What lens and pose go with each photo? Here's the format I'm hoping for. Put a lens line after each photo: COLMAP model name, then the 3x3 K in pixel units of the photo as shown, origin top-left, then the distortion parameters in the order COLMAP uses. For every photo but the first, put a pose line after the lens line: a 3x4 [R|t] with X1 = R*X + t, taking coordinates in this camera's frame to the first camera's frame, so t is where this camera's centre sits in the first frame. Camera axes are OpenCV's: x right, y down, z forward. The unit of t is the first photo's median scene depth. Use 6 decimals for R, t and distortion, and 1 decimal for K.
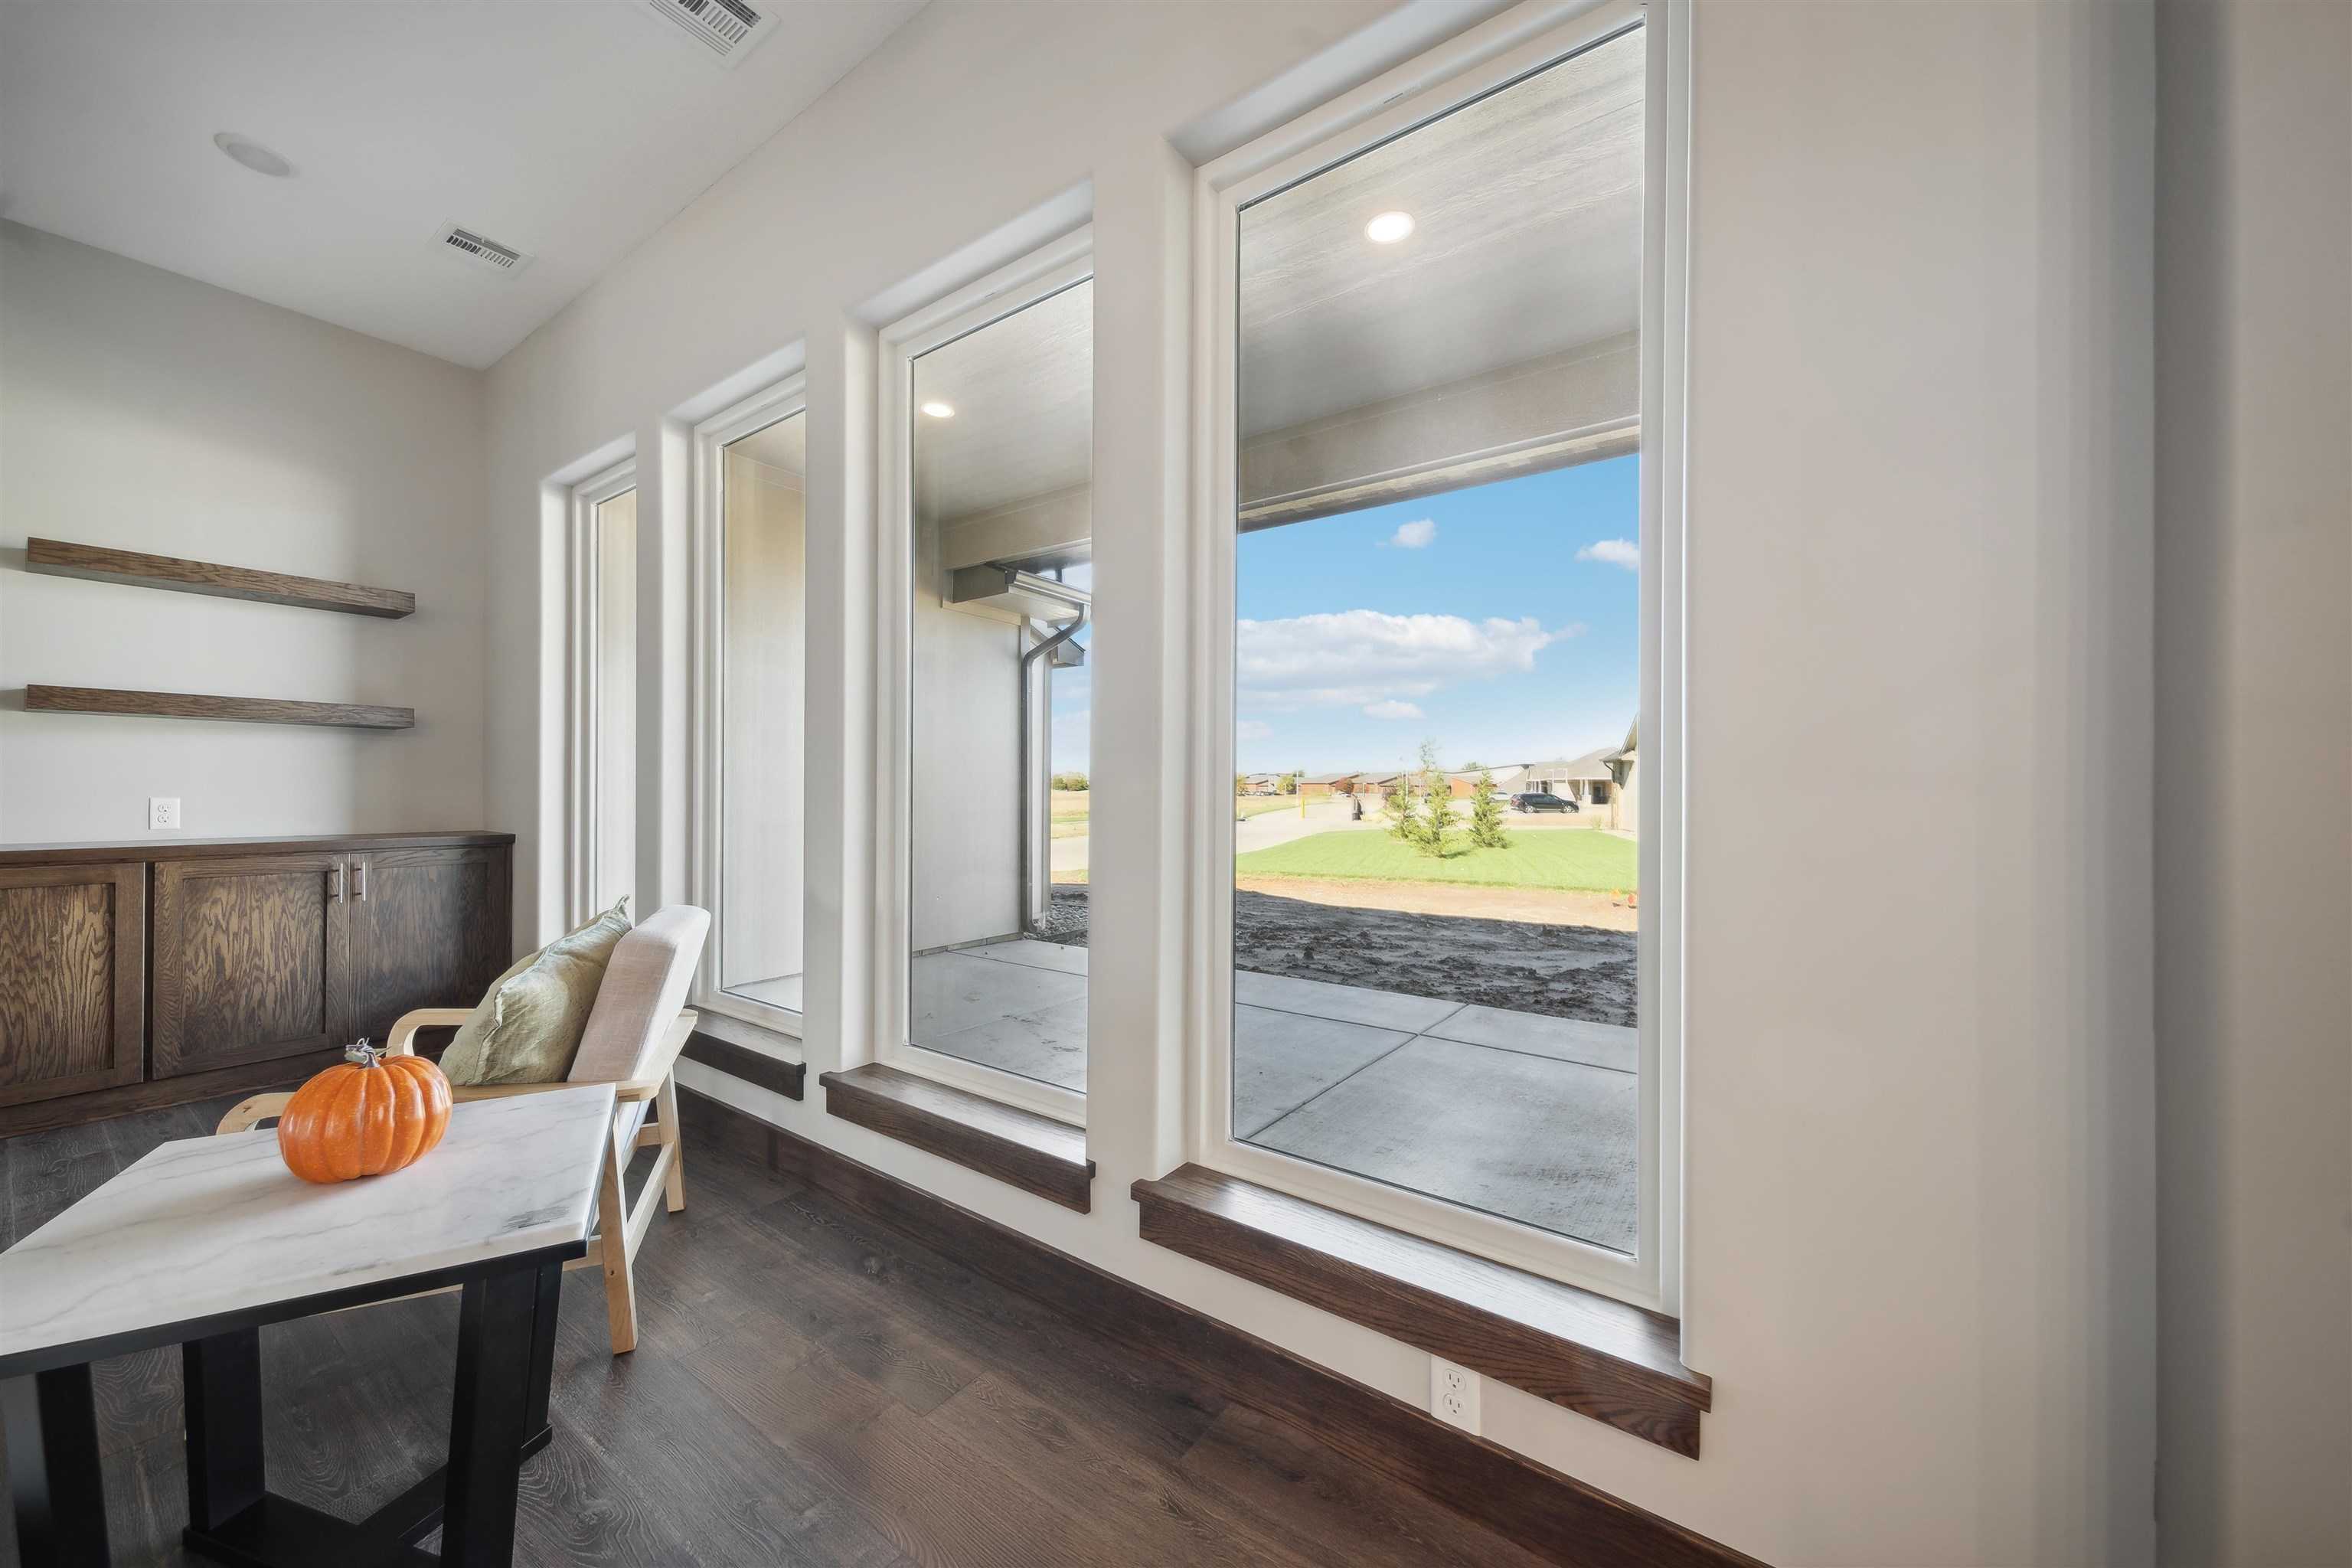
lens RADIAL K [[847.1, 0, 1167.9], [0, 847.1, 791.6], [0, 0, 1]] dist [-0.000031, -0.002229]
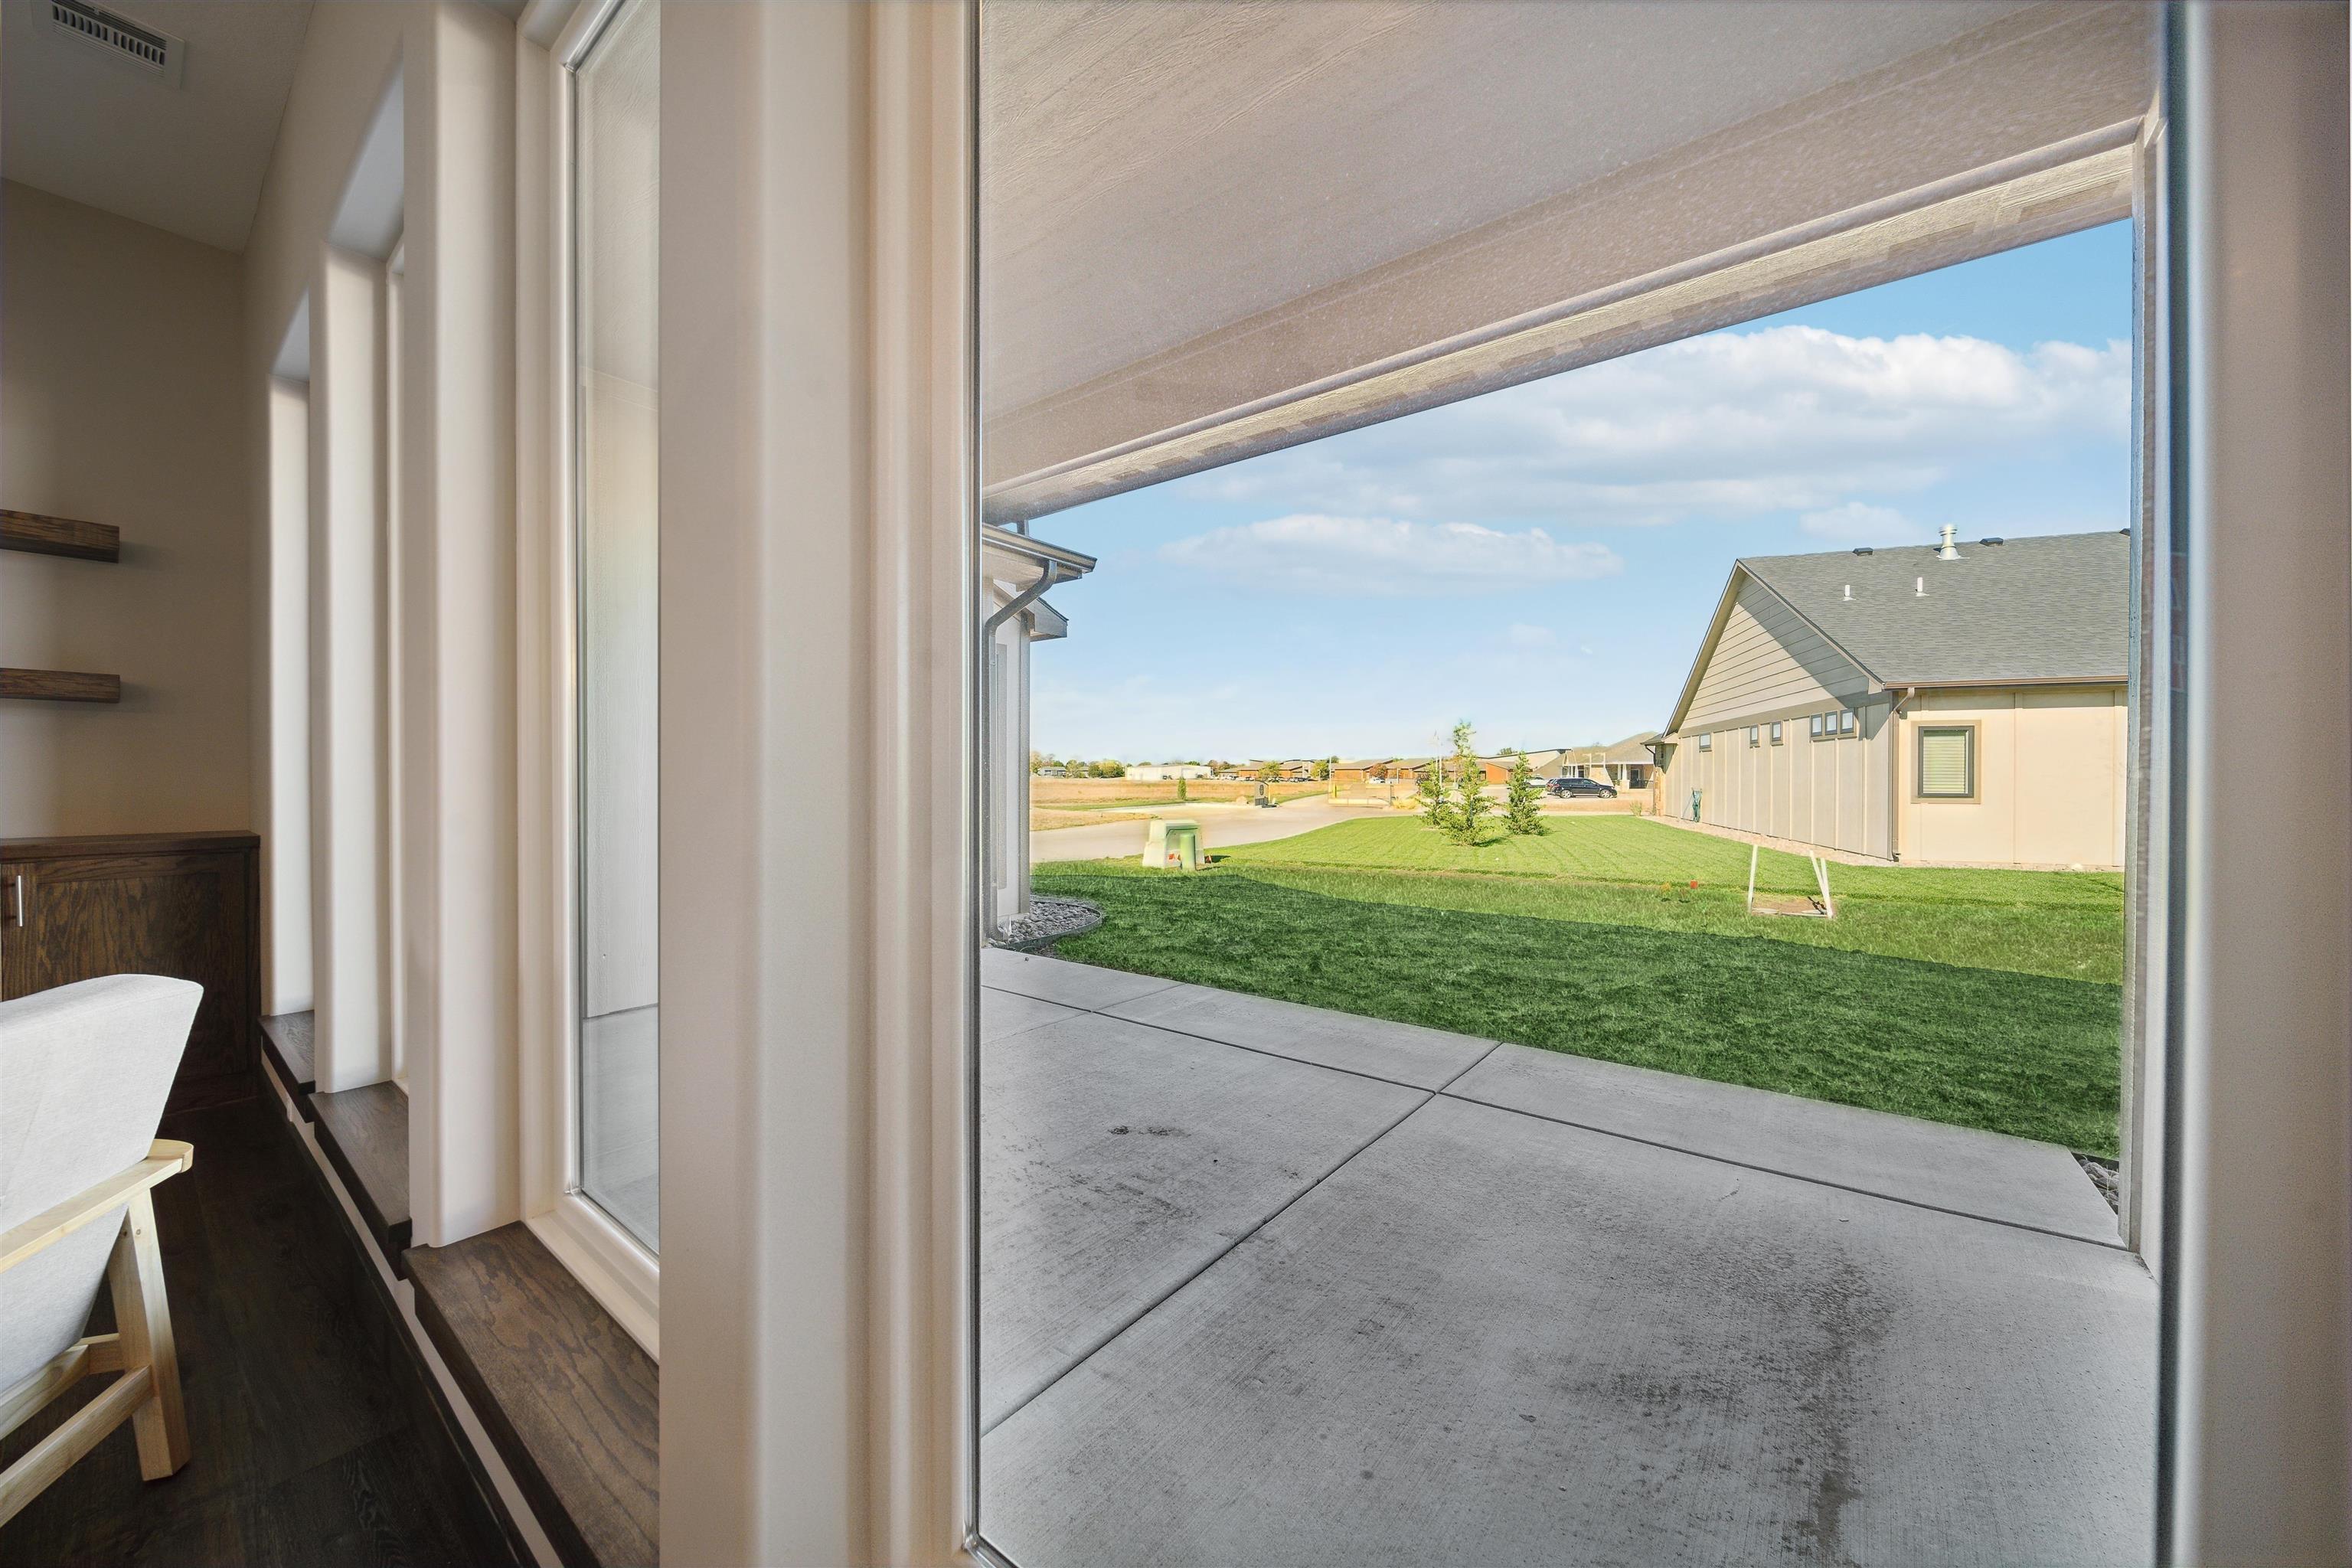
lens RADIAL K [[847.1, 0, 1177.9], [0, 847.1, 772.1], [0, 0, 1]] dist [-0.000031, -0.002229]
pose [[0.999684, -0.004246, -0.024796, 0.091844], [0.004080, 0.999969, -0.006755, 0.000931], [0.024824, 0.006652, 0.999670, 0.252797]]
